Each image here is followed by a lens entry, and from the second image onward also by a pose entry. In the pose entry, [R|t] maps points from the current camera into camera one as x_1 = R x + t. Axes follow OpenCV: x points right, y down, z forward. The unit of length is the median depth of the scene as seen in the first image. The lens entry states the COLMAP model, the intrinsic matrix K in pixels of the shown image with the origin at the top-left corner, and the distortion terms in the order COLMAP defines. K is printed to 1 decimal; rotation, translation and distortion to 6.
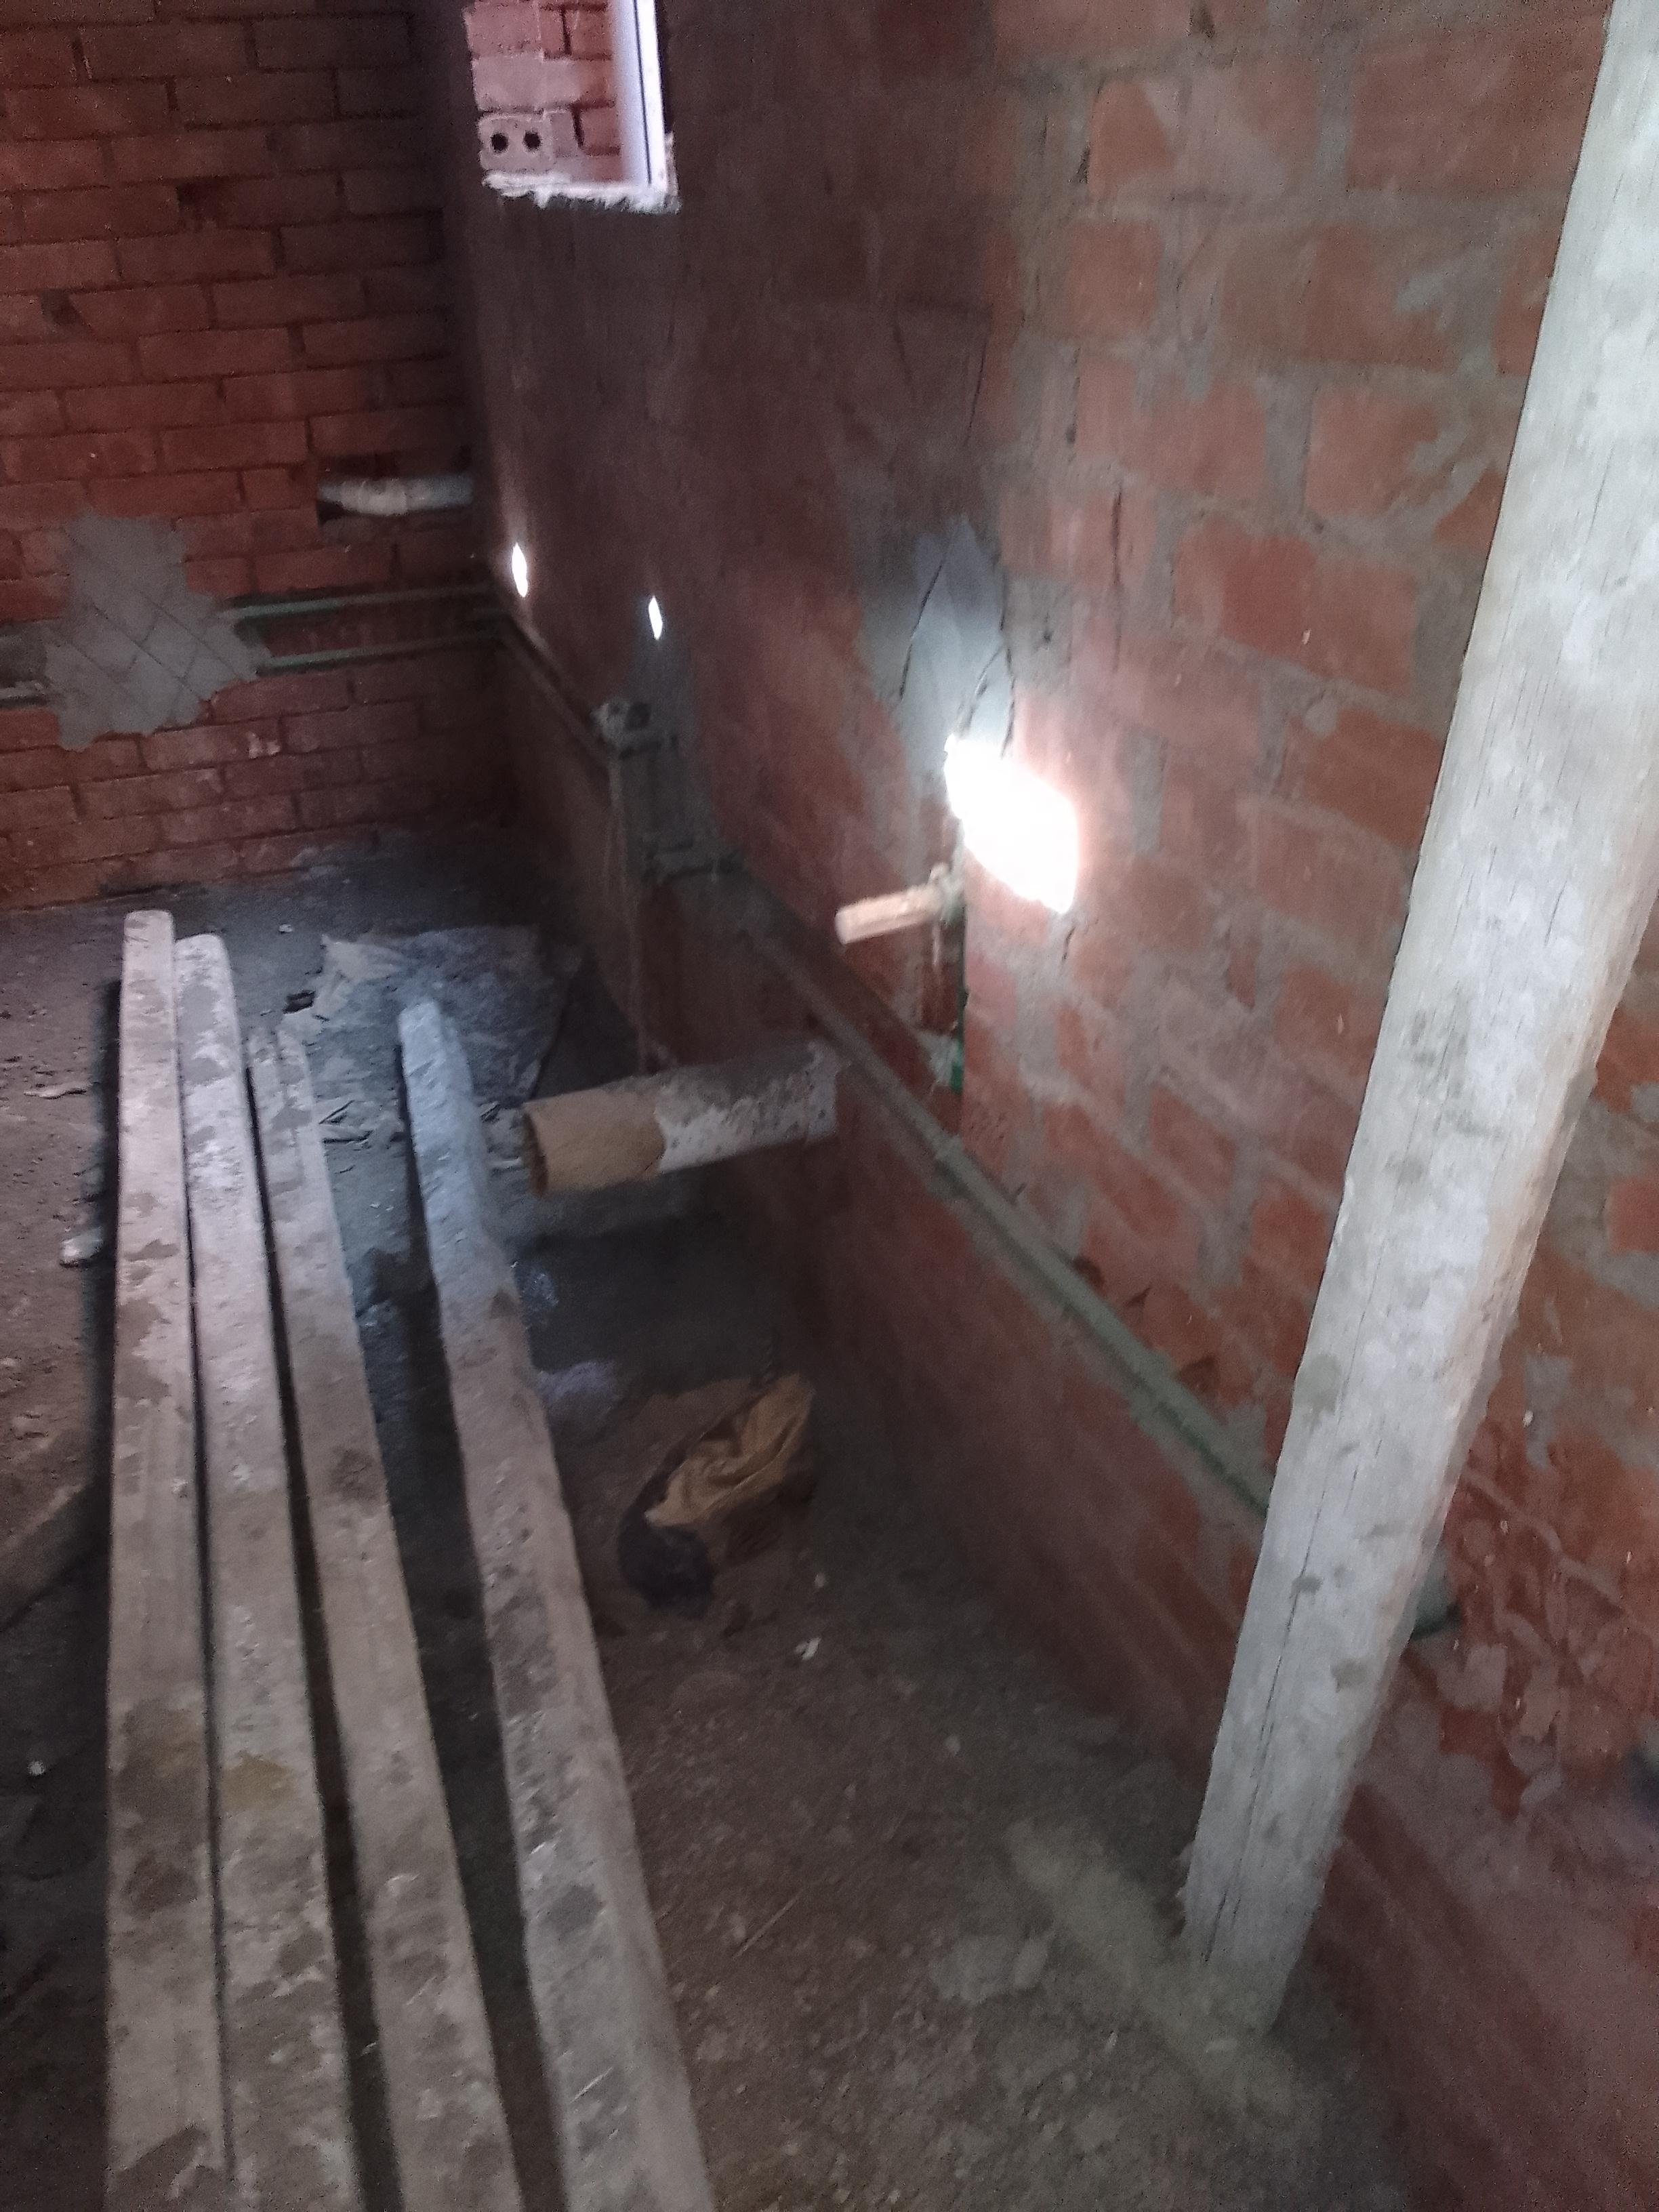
lens RADIAL K [[1553.8, 0, 829.5], [0, 1553.8, 1106.0], [0, 0, 1]] dist [0.001089, -0.038344]
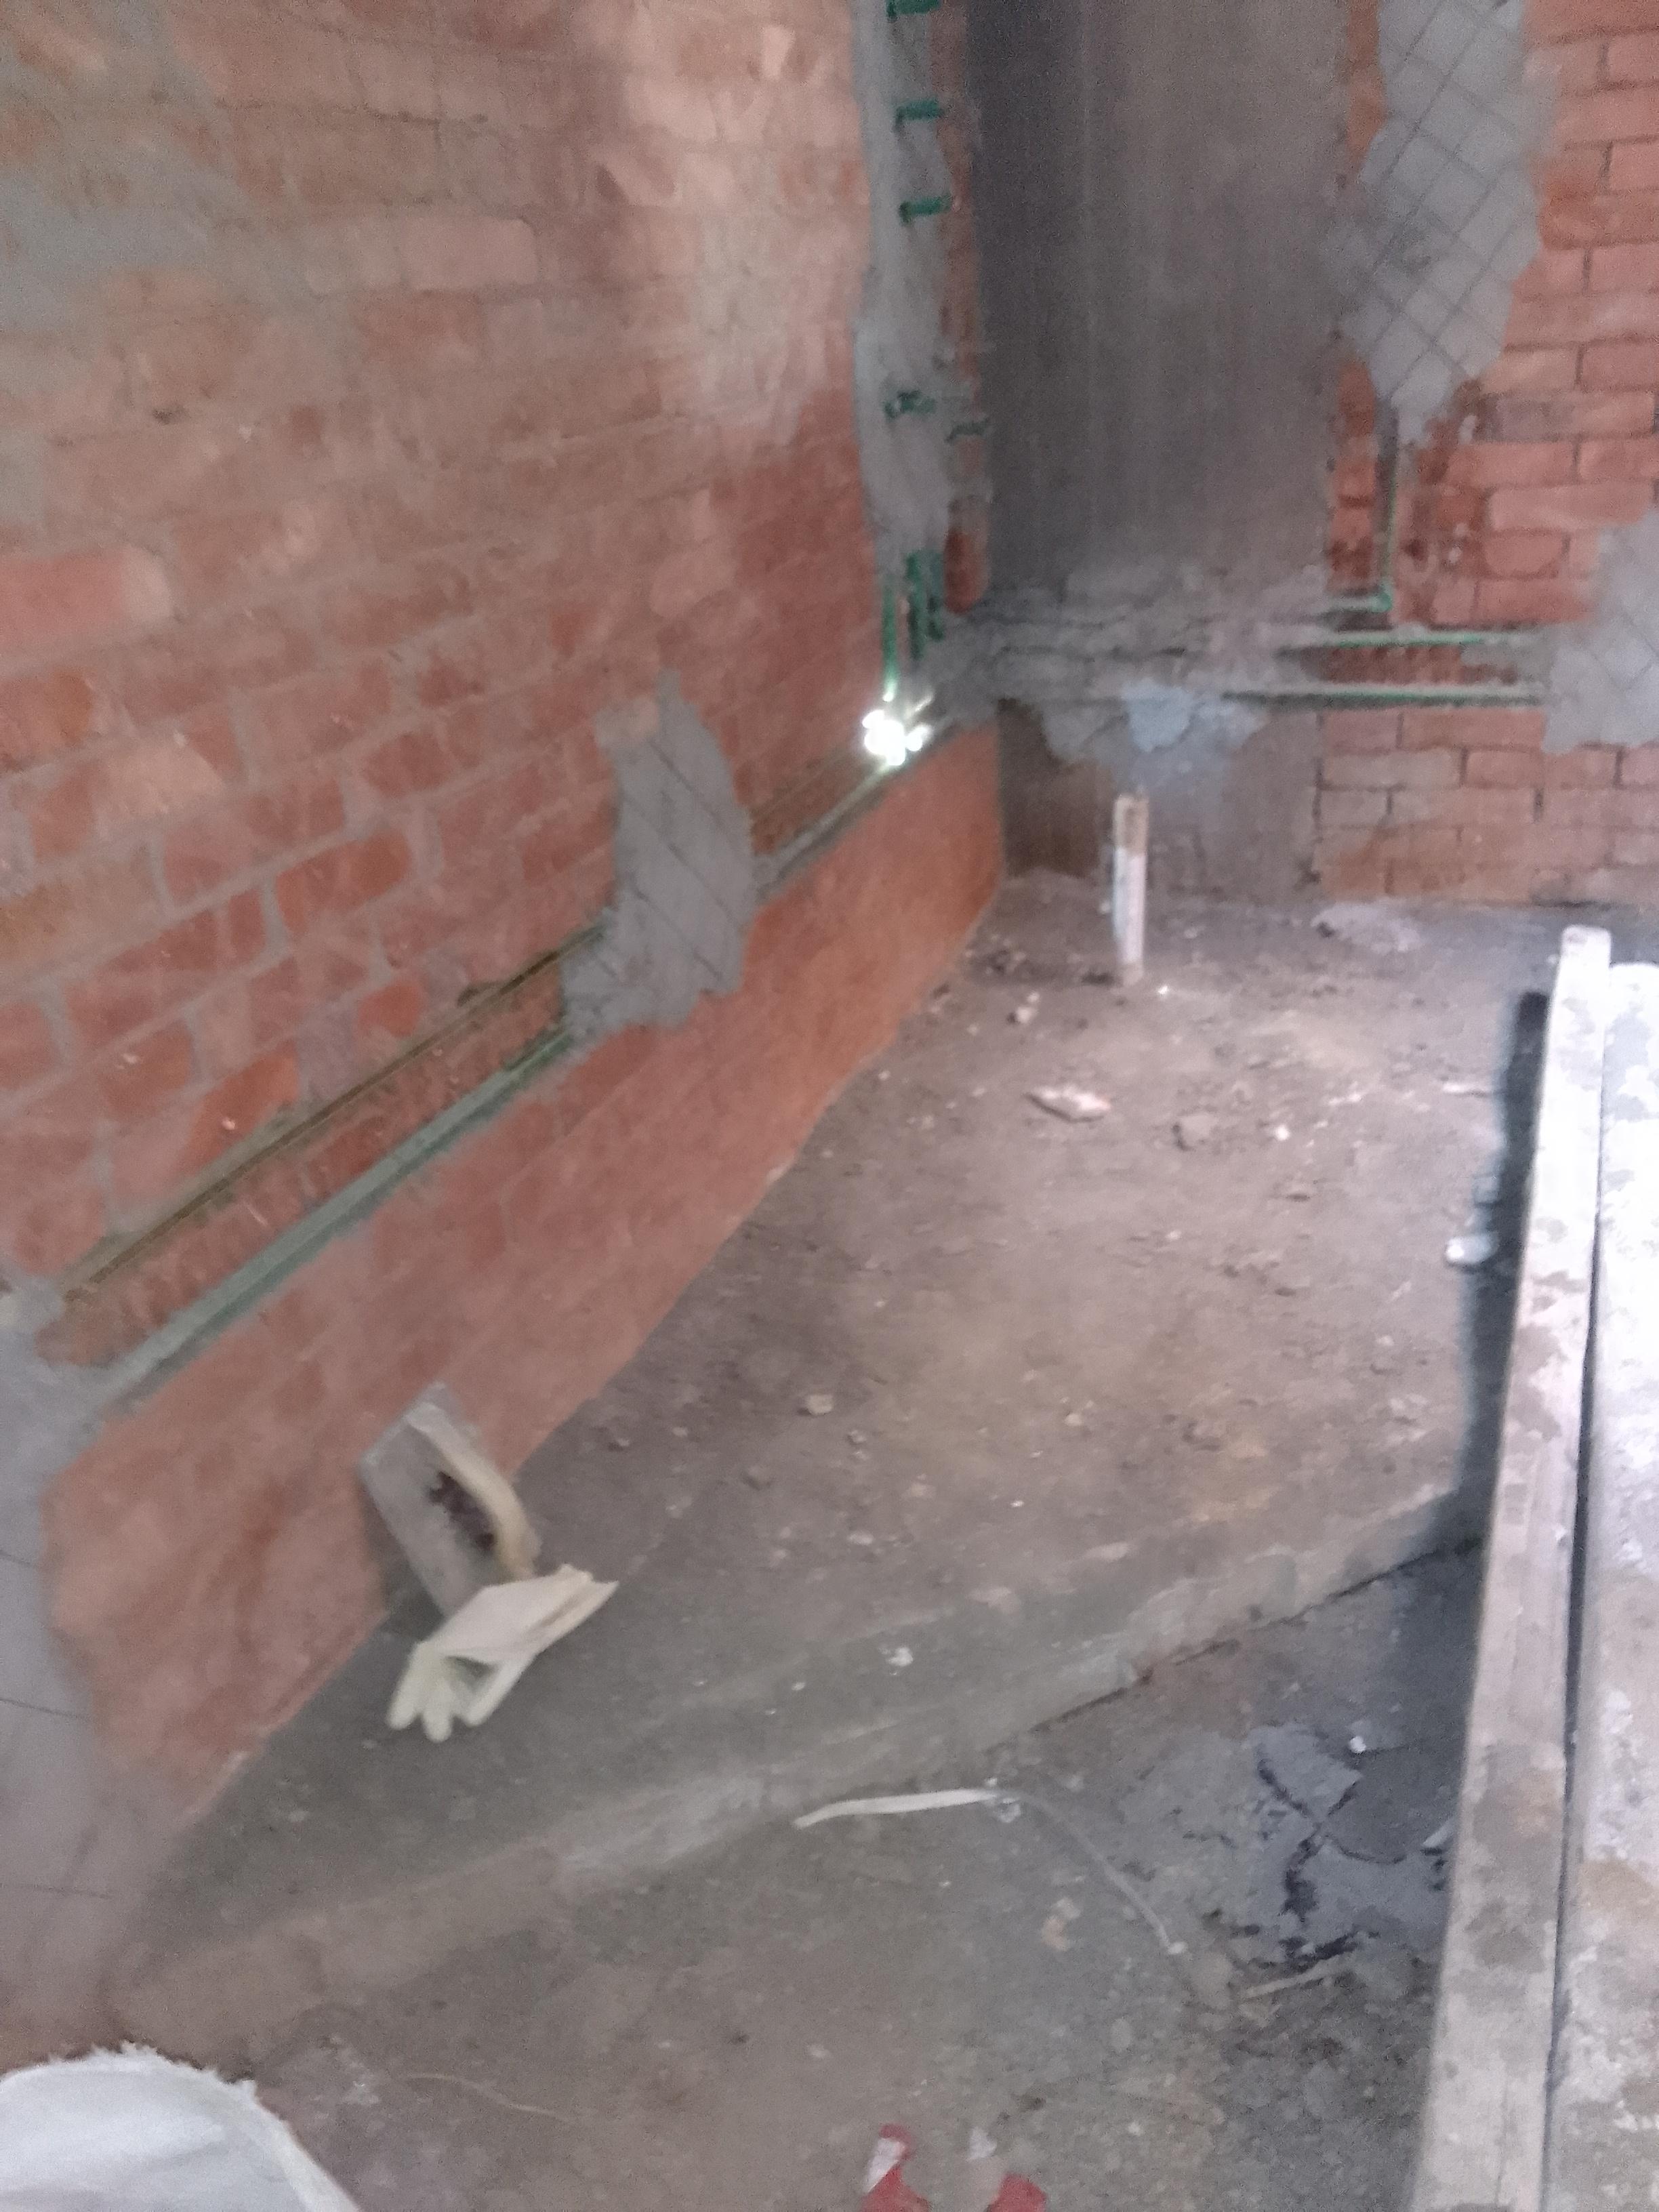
lens RADIAL K [[1553.8, 0, 829.5], [0, 1553.8, 1106.0], [0, 0, 1]] dist [0.001089, -0.038344]
pose [[0.749419, 0.256051, -0.610581, -0.217878], [-0.255853, 0.962553, 0.089622, 0.018277], [0.610664, 0.089054, 0.786867, -0.045804]]
